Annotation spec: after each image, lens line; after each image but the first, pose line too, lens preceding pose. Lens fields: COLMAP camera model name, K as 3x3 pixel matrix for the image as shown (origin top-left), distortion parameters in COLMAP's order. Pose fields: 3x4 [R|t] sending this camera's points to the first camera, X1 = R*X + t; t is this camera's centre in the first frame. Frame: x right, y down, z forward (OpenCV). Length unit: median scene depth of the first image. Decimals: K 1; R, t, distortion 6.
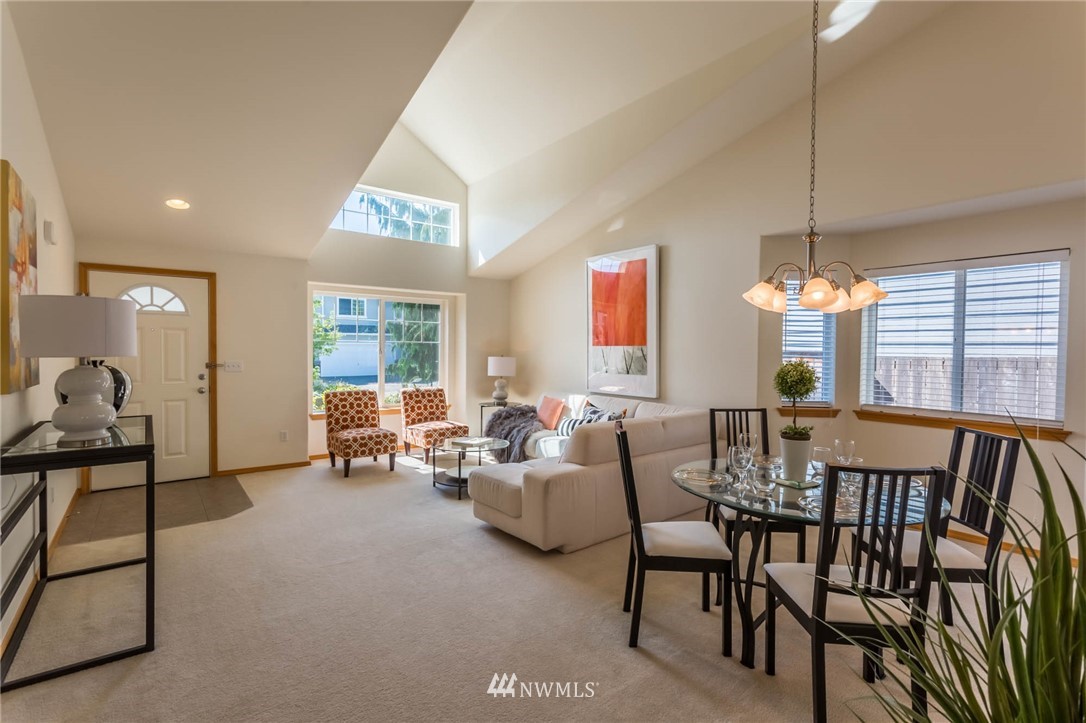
lens RADIAL K [[518.7, 0, 537.1], [0, 518.7, 357.9], [0, 0, 1]] dist [0.002024, 0.000544]
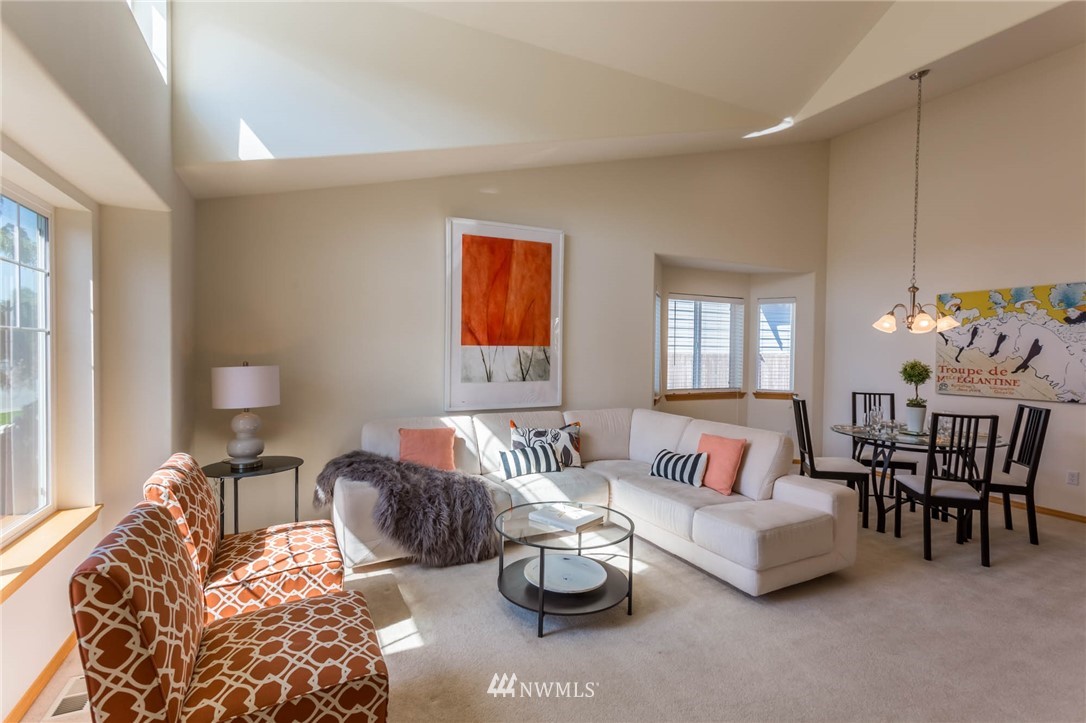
lens RADIAL K [[518.7, 0, 543.2], [0, 518.7, 355.6], [0, 0, 1]] dist [0.002024, 0.000544]
pose [[0.191341, -0.018385, 0.981351, -0.624127], [0.010108, 0.999808, 0.016760, -0.021837], [-0.981472, 0.006712, 0.191490, 0.841555]]
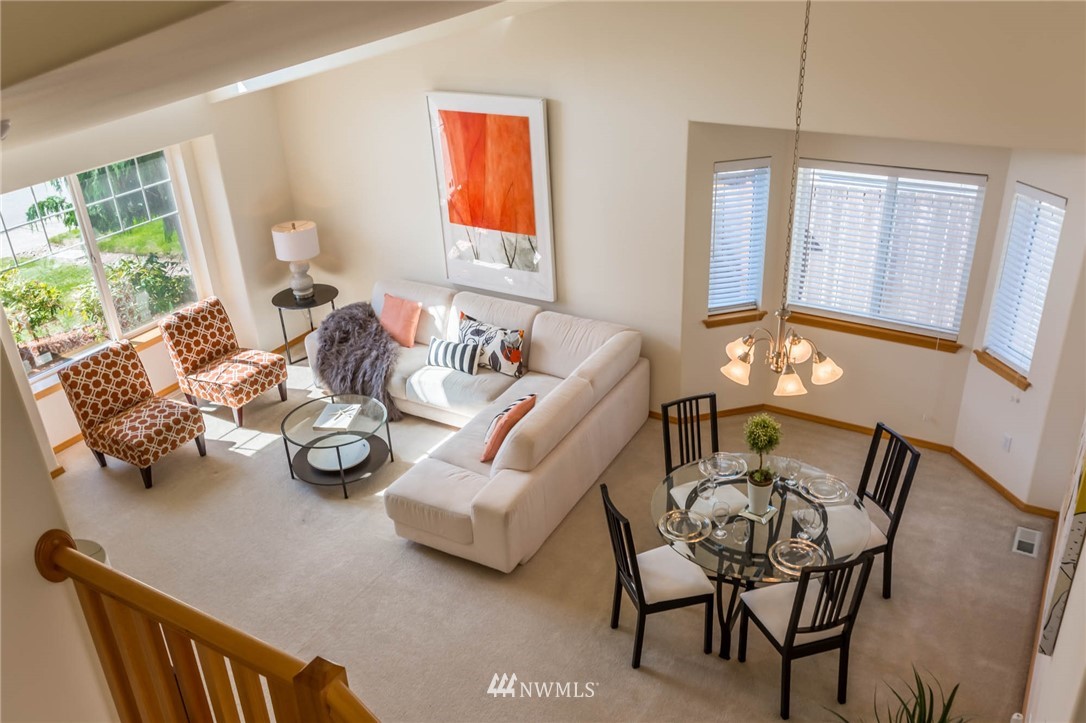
lens RADIAL K [[927.1, 0, 543.4], [0, 927.1, 366.8], [0, 0, 1]] dist [0.018763, -0.005408]
pose [[0.927545, -0.213745, 0.306551, -0.222648], [0.060595, 0.895452, 0.441015, -0.434651], [-0.368766, -0.390486, 0.843524, -0.189466]]
